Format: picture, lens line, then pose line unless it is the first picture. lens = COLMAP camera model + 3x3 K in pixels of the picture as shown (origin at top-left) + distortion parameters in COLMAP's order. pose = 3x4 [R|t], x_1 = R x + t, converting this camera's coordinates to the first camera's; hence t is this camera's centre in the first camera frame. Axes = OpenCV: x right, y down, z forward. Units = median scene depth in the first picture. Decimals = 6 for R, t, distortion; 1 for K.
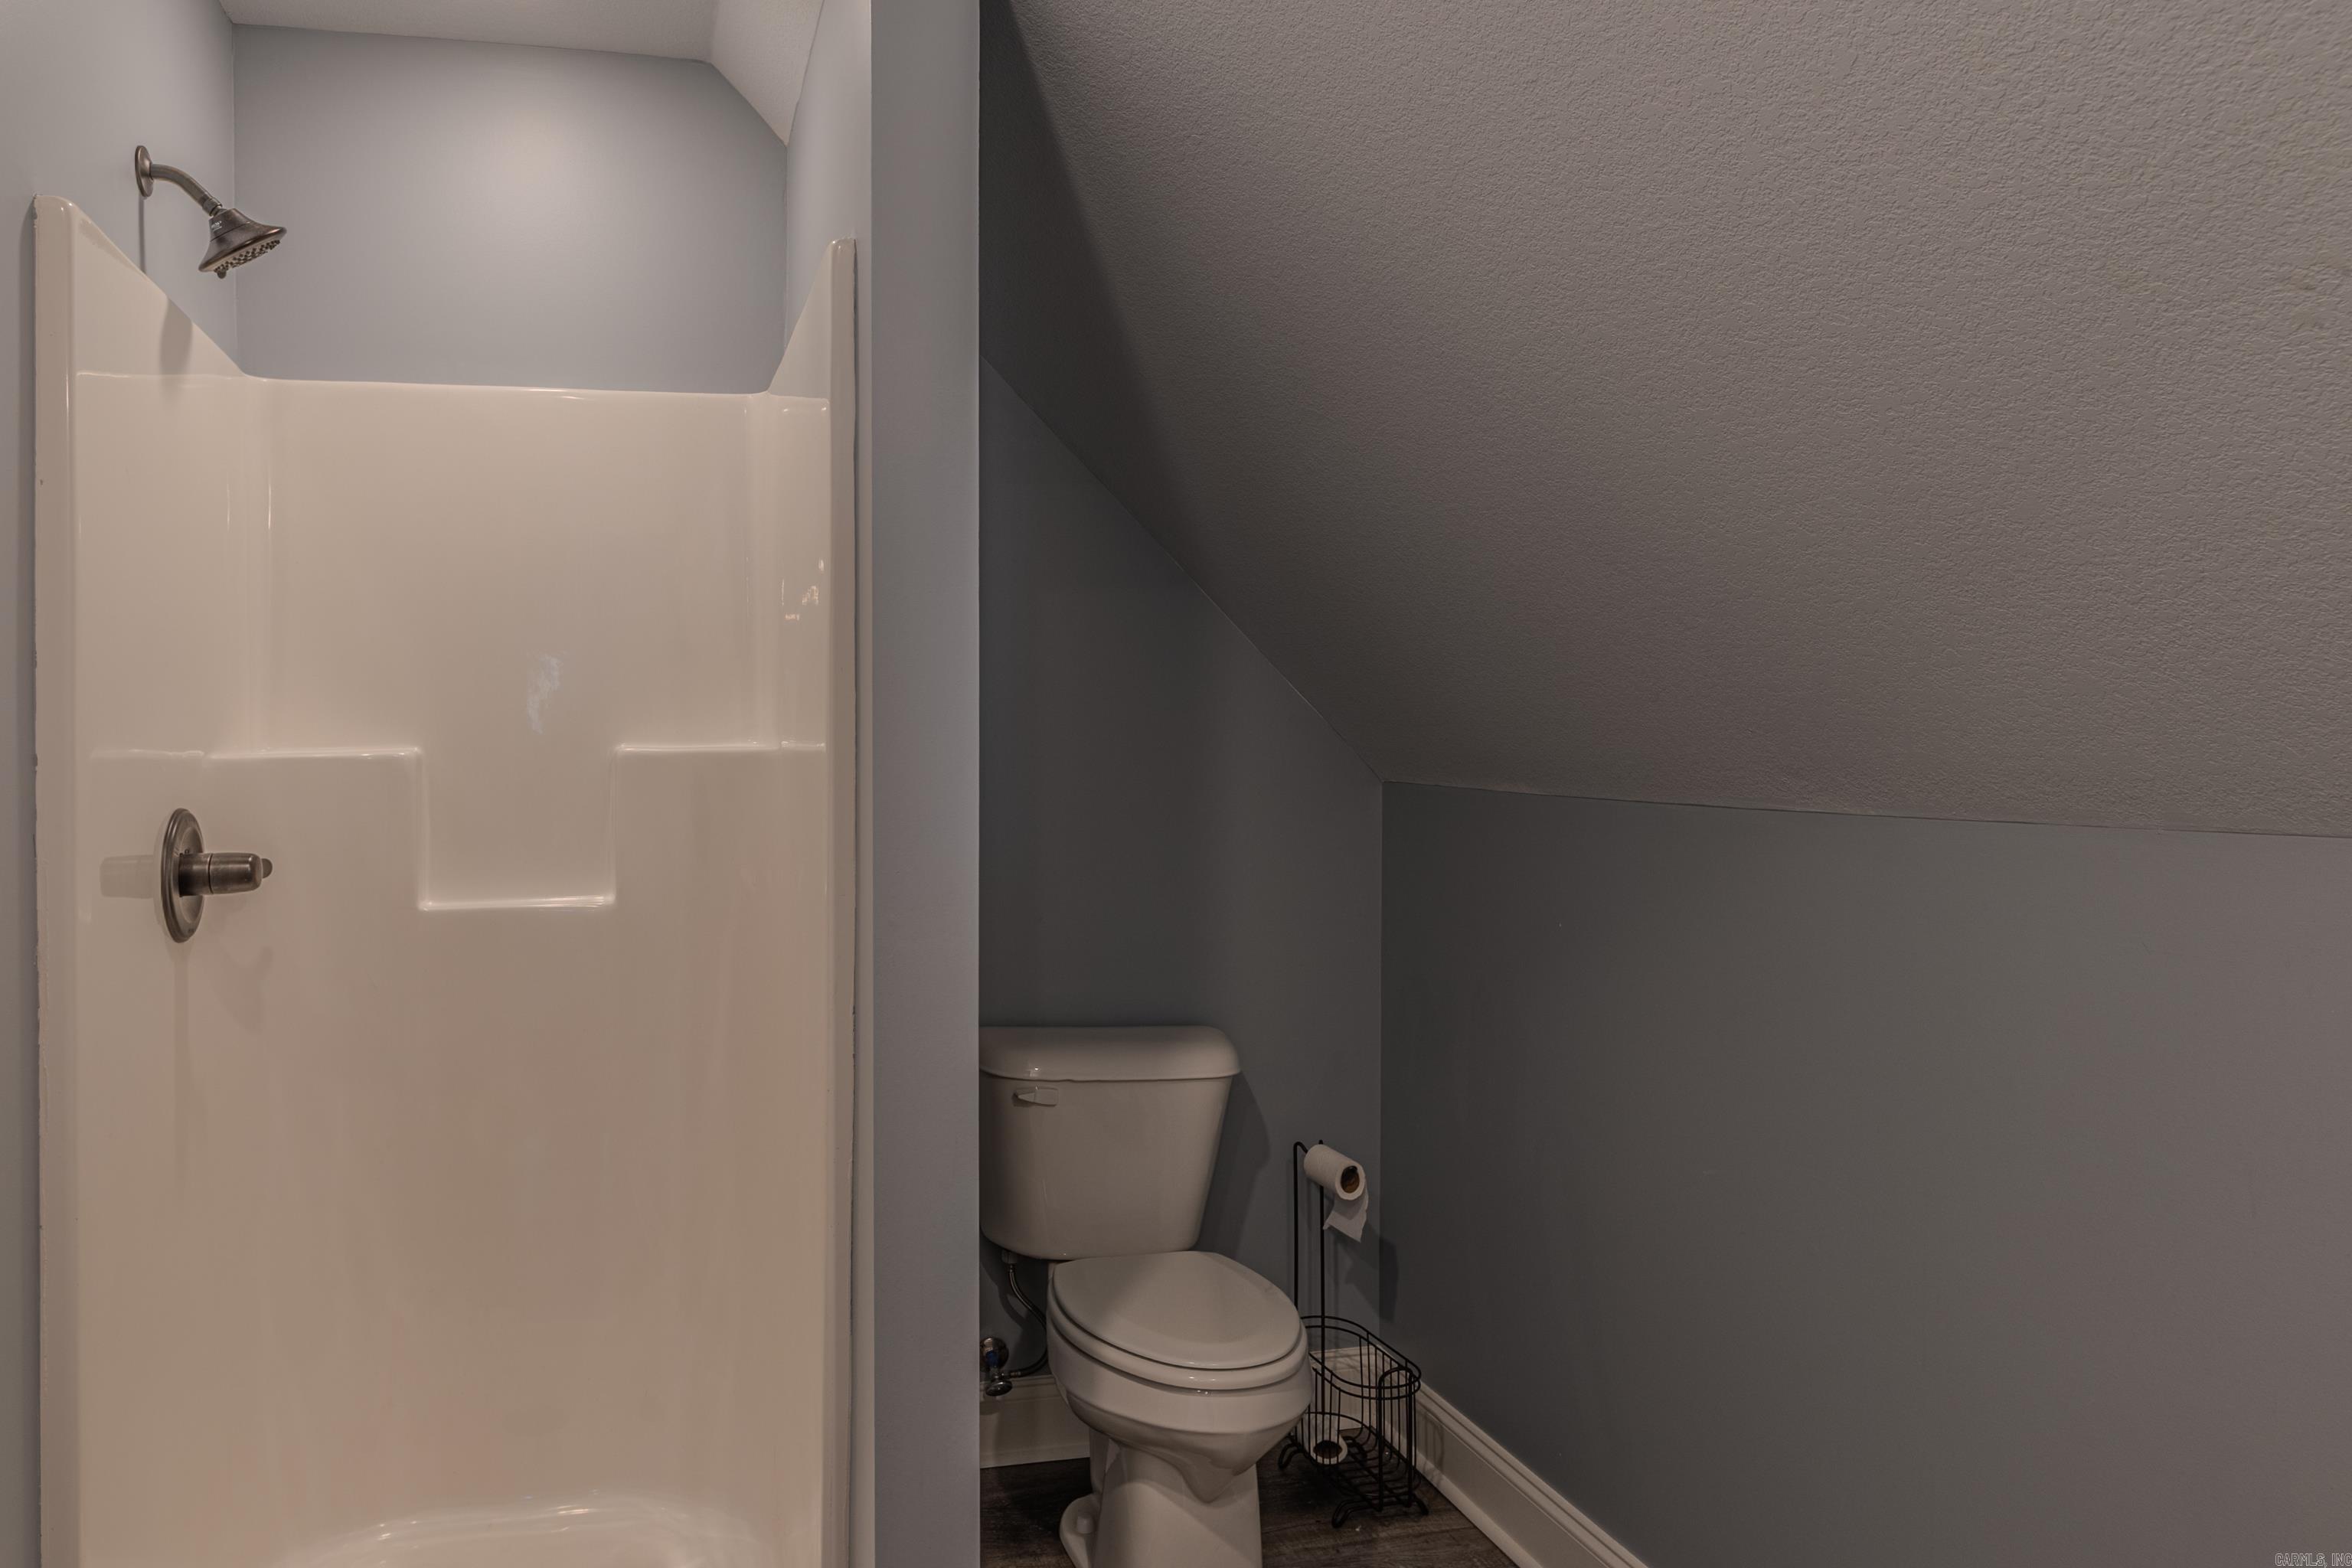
lens RADIAL K [[1488.5, 0, 1176.0], [0, 1488.5, 784.0], [0, 0, 1]] dist [0.008904, -0.001573]
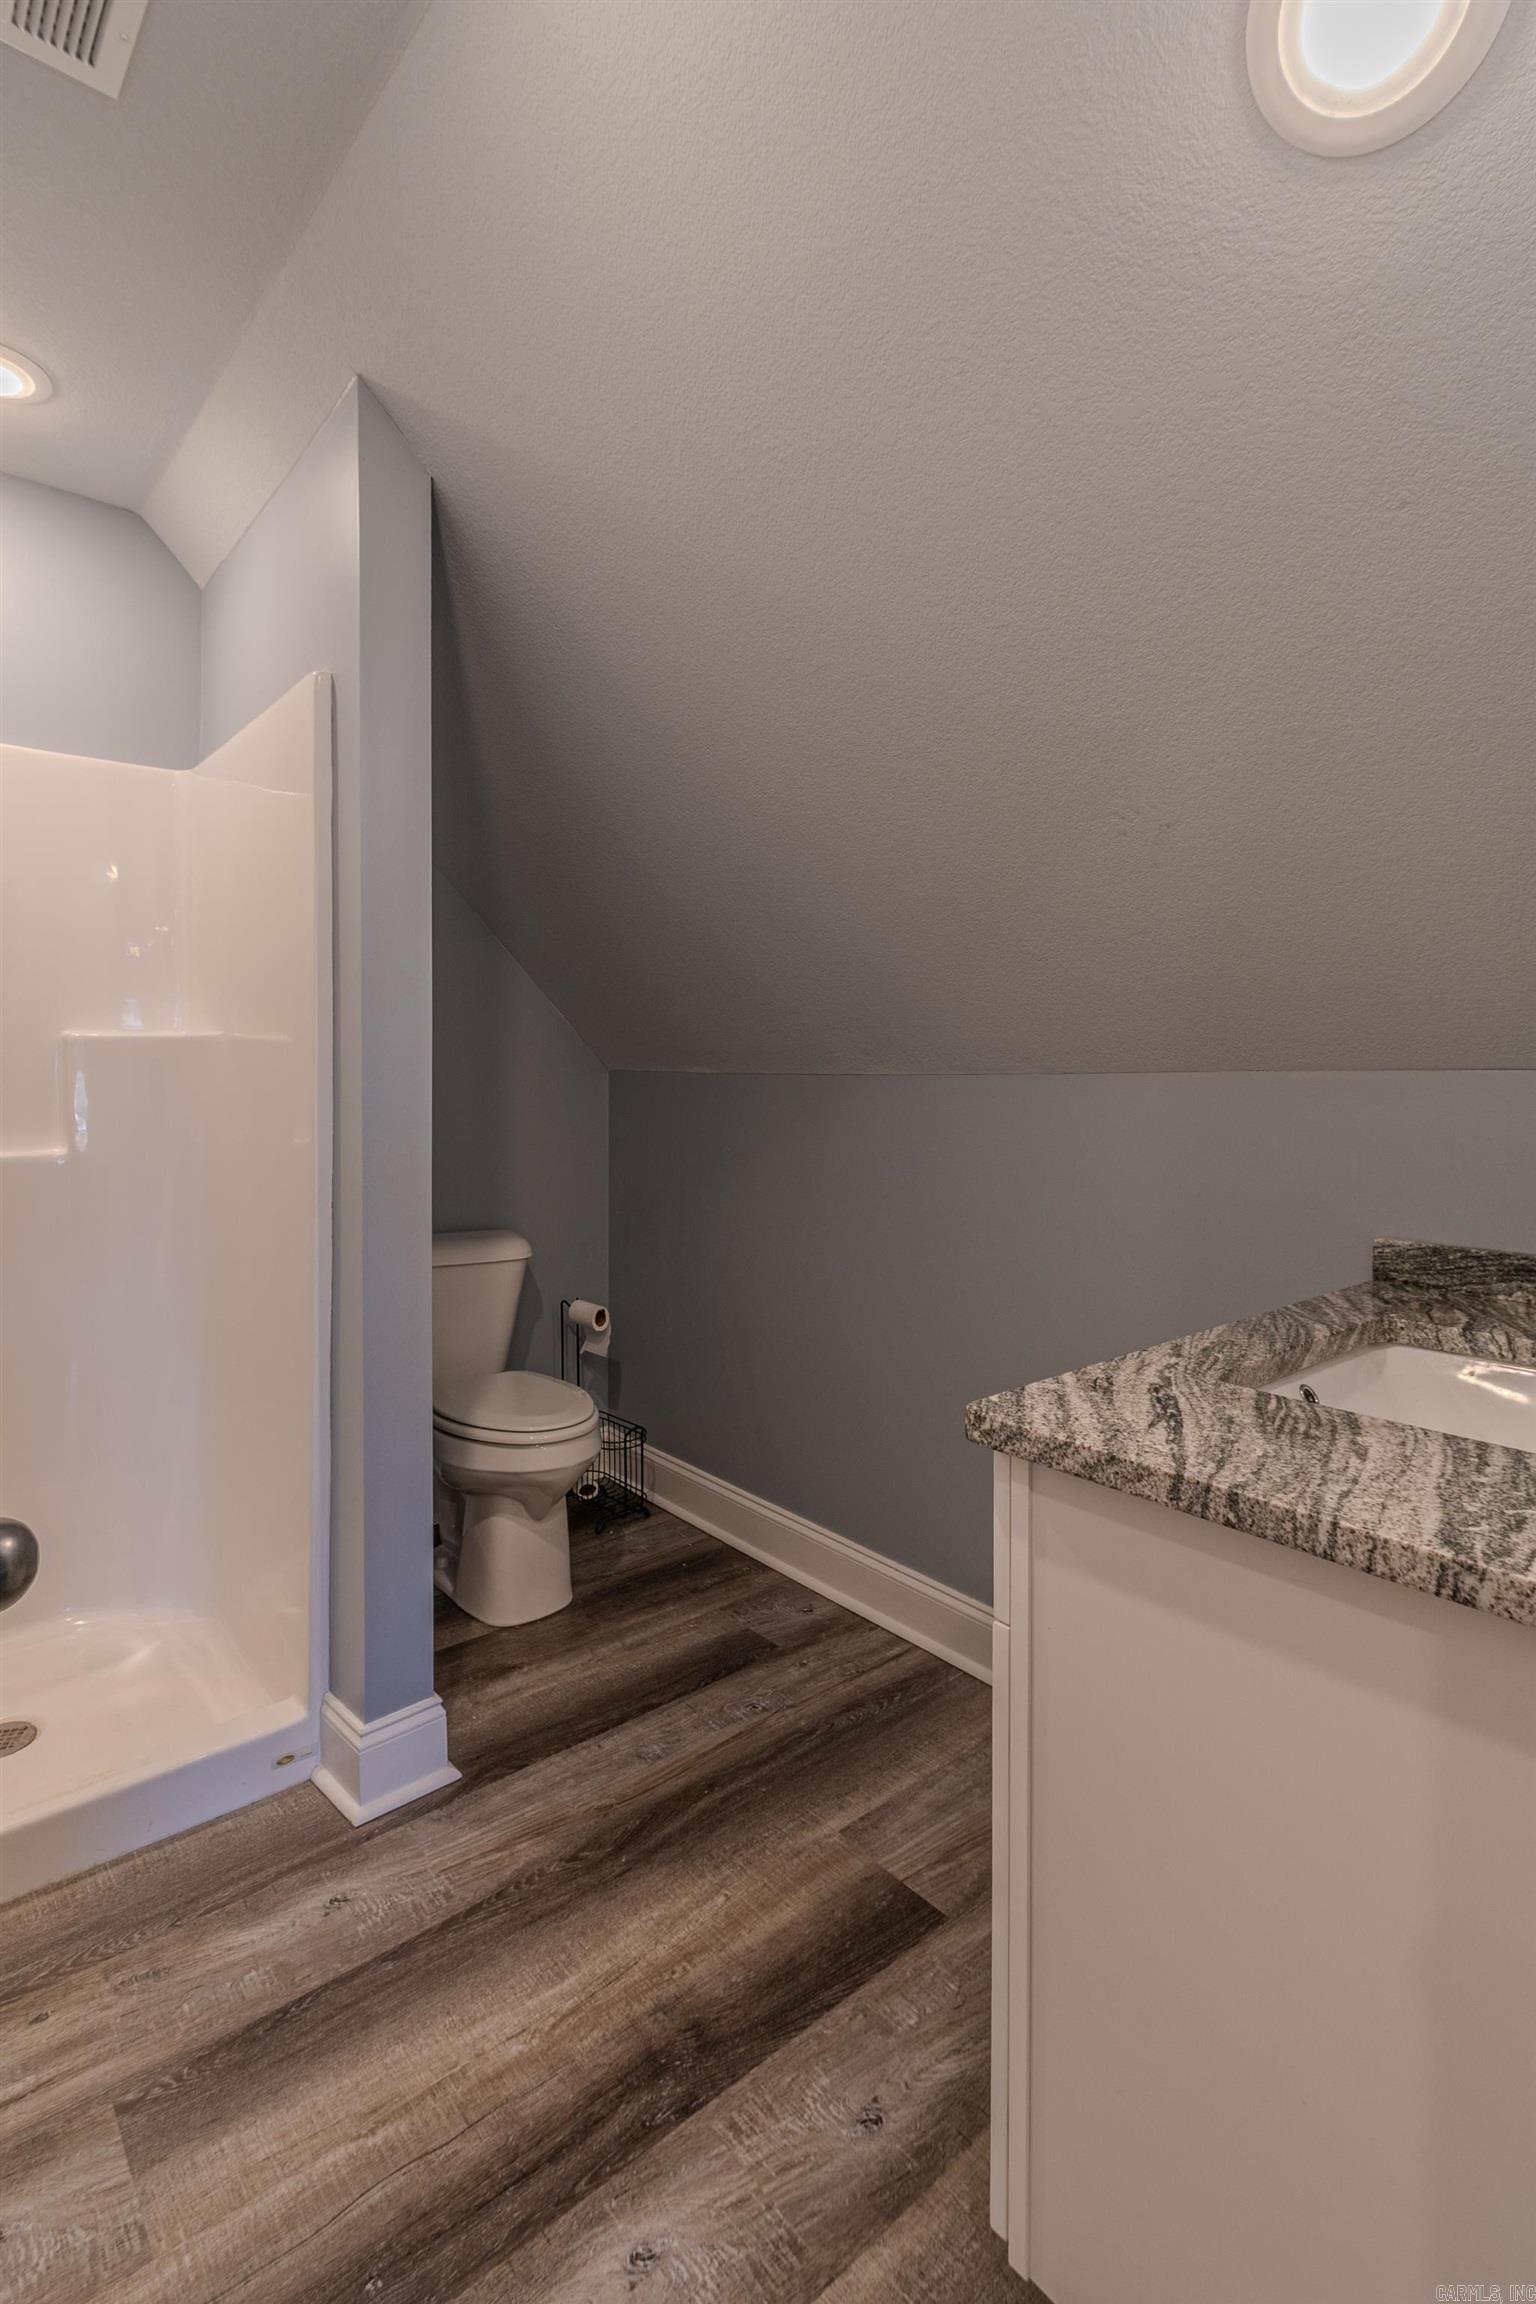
lens RADIAL K [[1063.9, 0, 801.1], [0, 1063.9, 1162.5], [0, 0, 1]] dist [0.000085, 0.000163]
pose [[0.876941, -0.037614, 0.479123, -0.242072], [0.024189, 0.999123, 0.034163, 0.065721], [-0.479988, -0.018369, 0.877082, -0.107245]]
